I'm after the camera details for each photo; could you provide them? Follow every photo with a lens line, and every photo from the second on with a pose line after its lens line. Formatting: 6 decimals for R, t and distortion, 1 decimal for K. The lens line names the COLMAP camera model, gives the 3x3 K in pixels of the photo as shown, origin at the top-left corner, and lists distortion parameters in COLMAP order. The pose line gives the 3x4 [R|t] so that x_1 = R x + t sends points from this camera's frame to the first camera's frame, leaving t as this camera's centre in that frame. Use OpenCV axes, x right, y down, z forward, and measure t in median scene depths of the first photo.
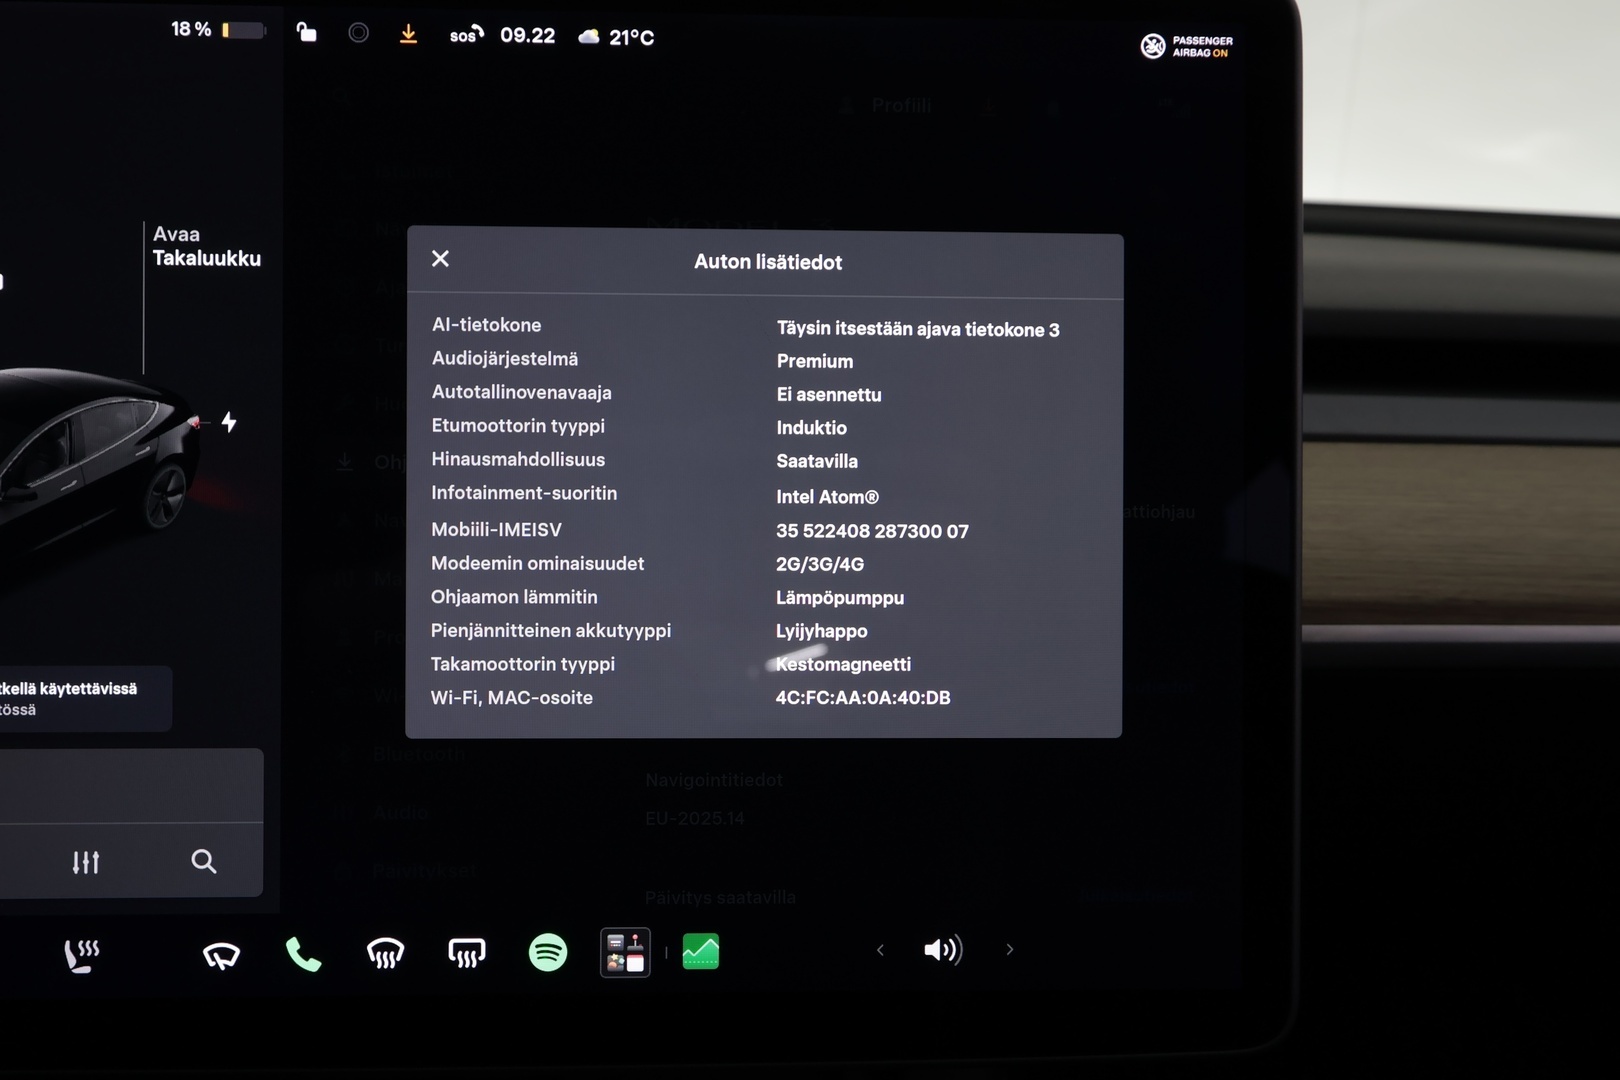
lens RADIAL K [[1364.3, 0, 816.2], [0, 1364.3, 534.5], [0, 0, 1]] dist [-0.008560, 0.018998]
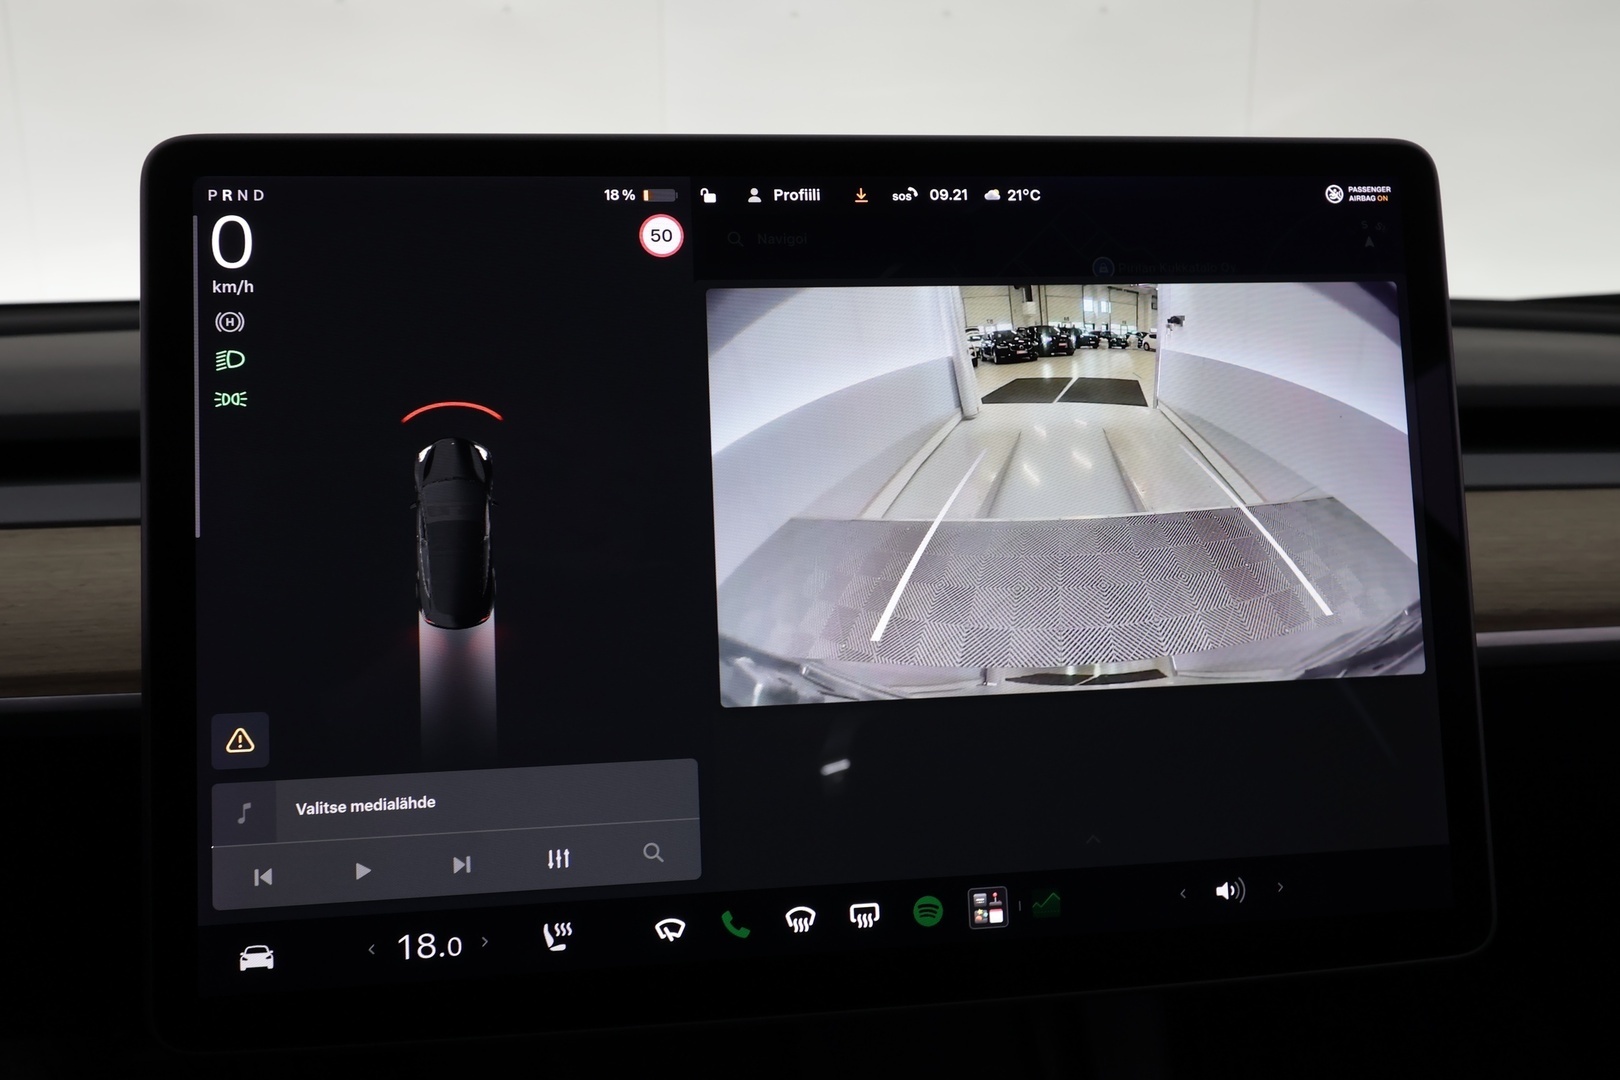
lens RADIAL K [[1269.6, 0, 811.2], [0, 1269.6, 536.7], [0, 0, 1]] dist [-0.008655, 0.015663]
pose [[0.996186, -0.039278, 0.077912, -0.381876], [0.044649, 0.996656, -0.068431, 0.038812], [-0.074963, 0.071649, 0.994609, -0.176231]]
